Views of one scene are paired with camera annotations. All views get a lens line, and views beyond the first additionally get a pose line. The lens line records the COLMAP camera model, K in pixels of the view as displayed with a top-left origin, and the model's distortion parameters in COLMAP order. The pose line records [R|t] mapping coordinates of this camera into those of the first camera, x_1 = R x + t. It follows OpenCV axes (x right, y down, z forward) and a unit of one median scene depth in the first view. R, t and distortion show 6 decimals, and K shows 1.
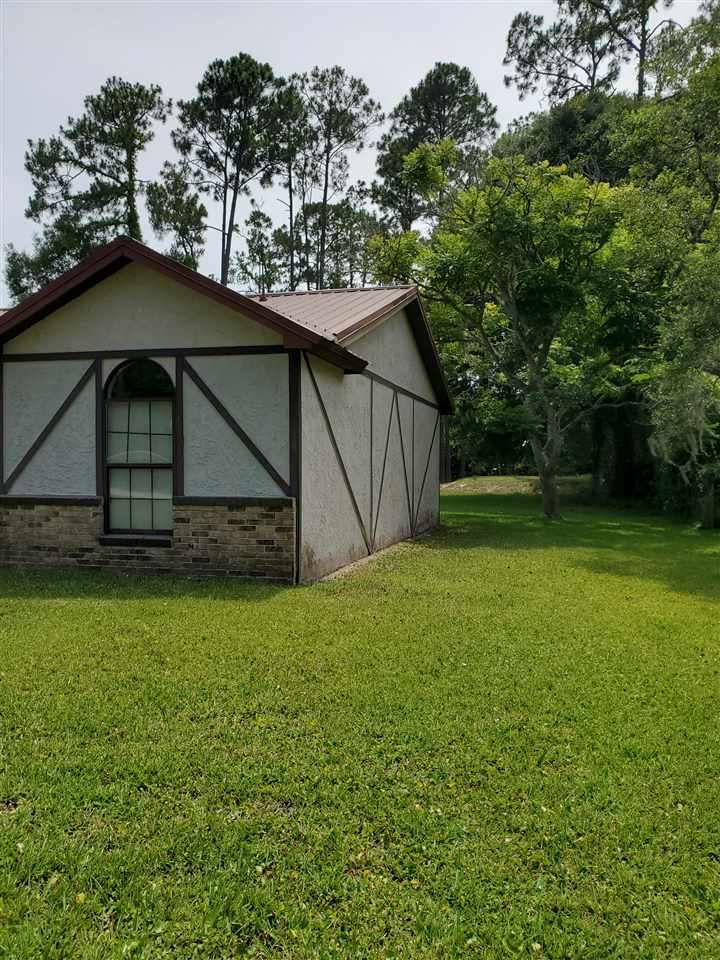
lens RADIAL K [[774.3, 0, 393.4], [0, 774.3, 501.5], [0, 0, 1]] dist [0.000701, -0.079660]
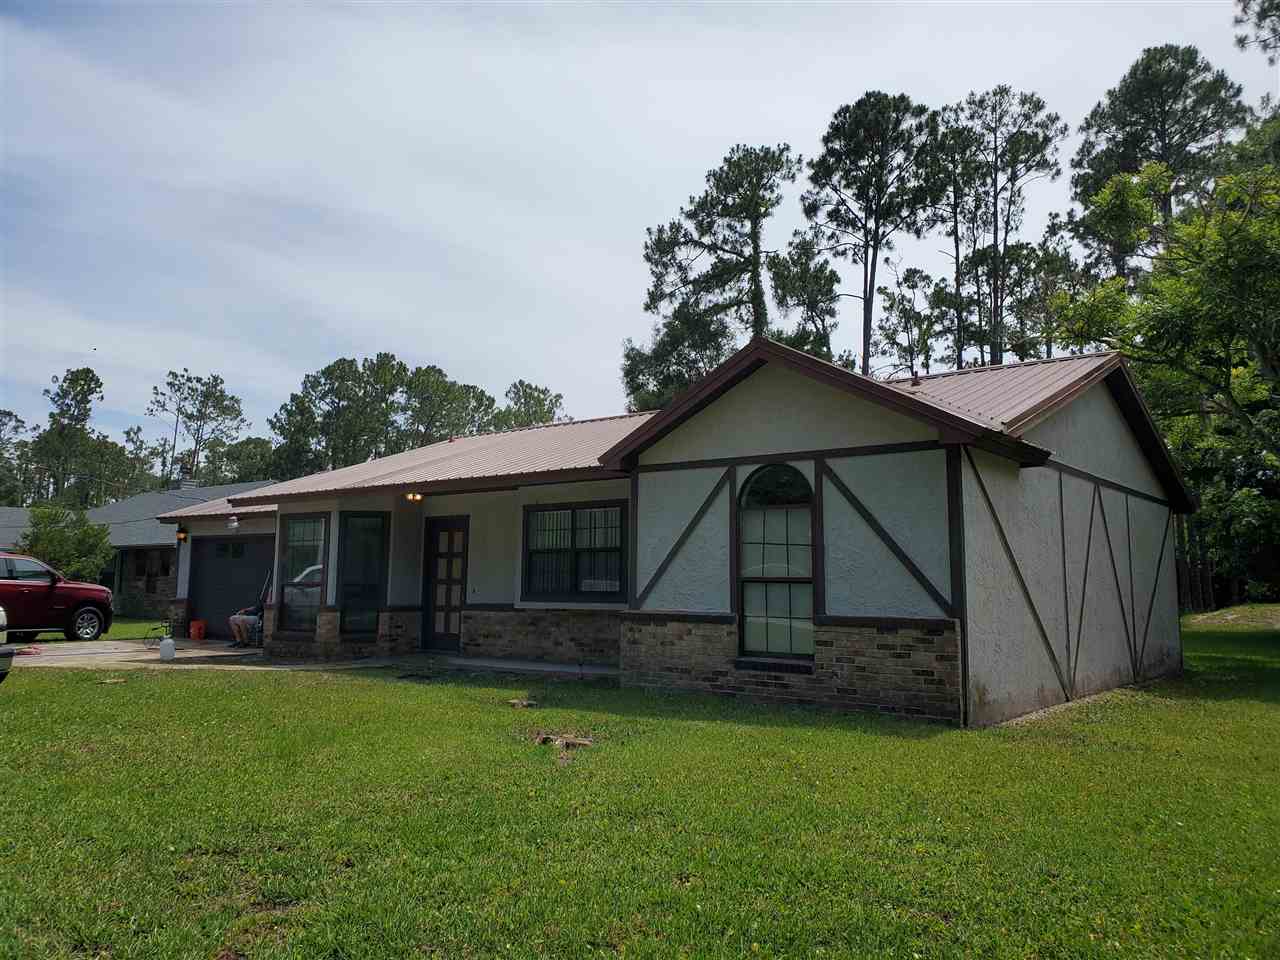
lens RADIAL K [[992.7, 0, 636.5], [0, 992.7, 463.7], [0, 0, 1]] dist [0.157425, -0.177217]
pose [[0.903387, -0.050852, -0.425801, 0.022042], [-0.021574, 0.986297, -0.163562, 0.011063], [0.428284, 0.156946, 0.889911, -0.101863]]
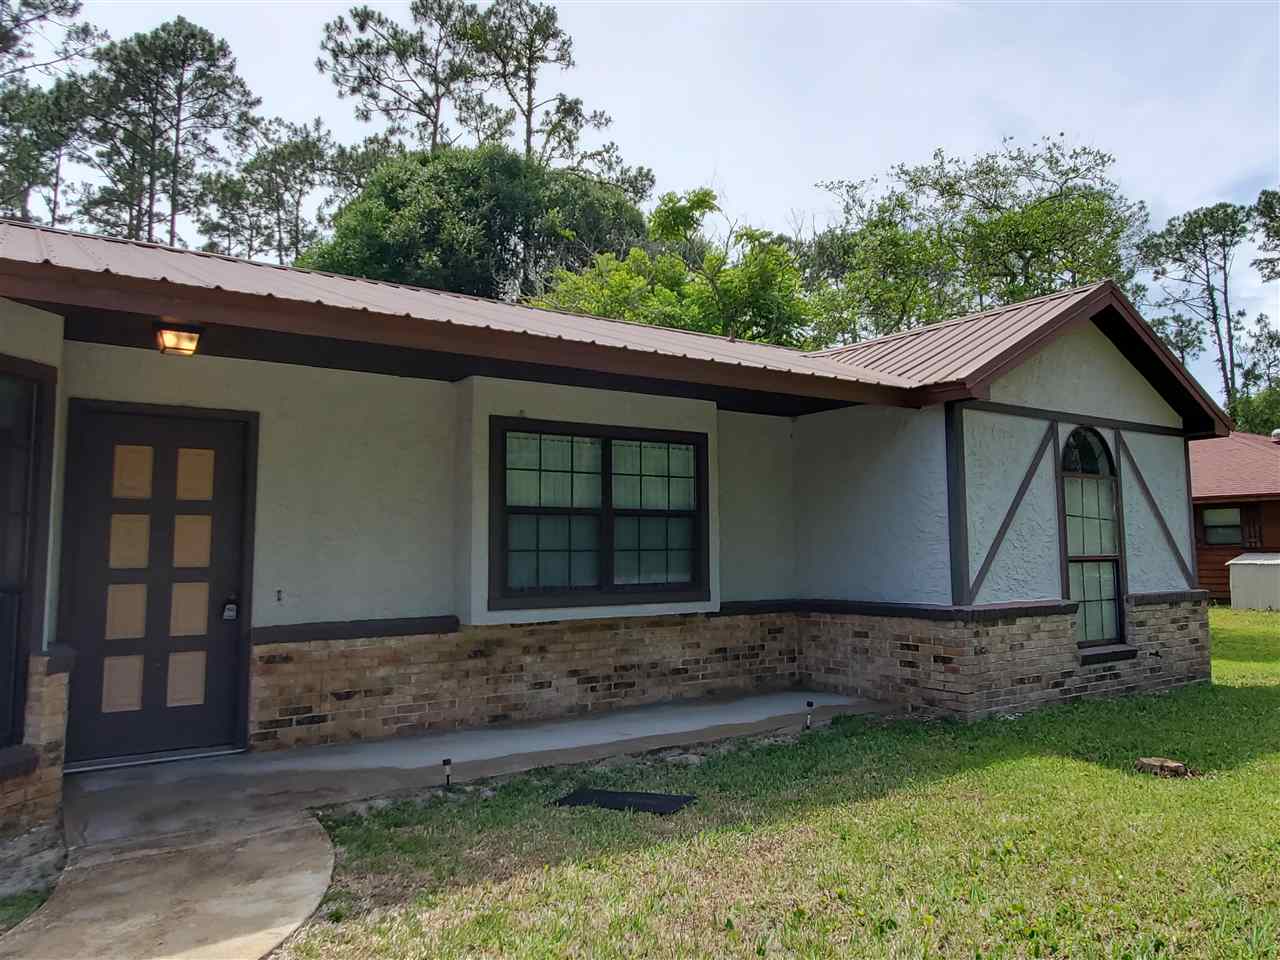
lens RADIAL K [[908.6, 0, 668.3], [0, 908.6, 475.5], [0, 0, 1]] dist [0.003557, 0.001419]
pose [[0.671614, 0.054133, 0.738921, -1.034747], [0.047782, 0.992086, -0.116110, -0.034176], [-0.739359, 0.113289, 0.663712, 0.544305]]
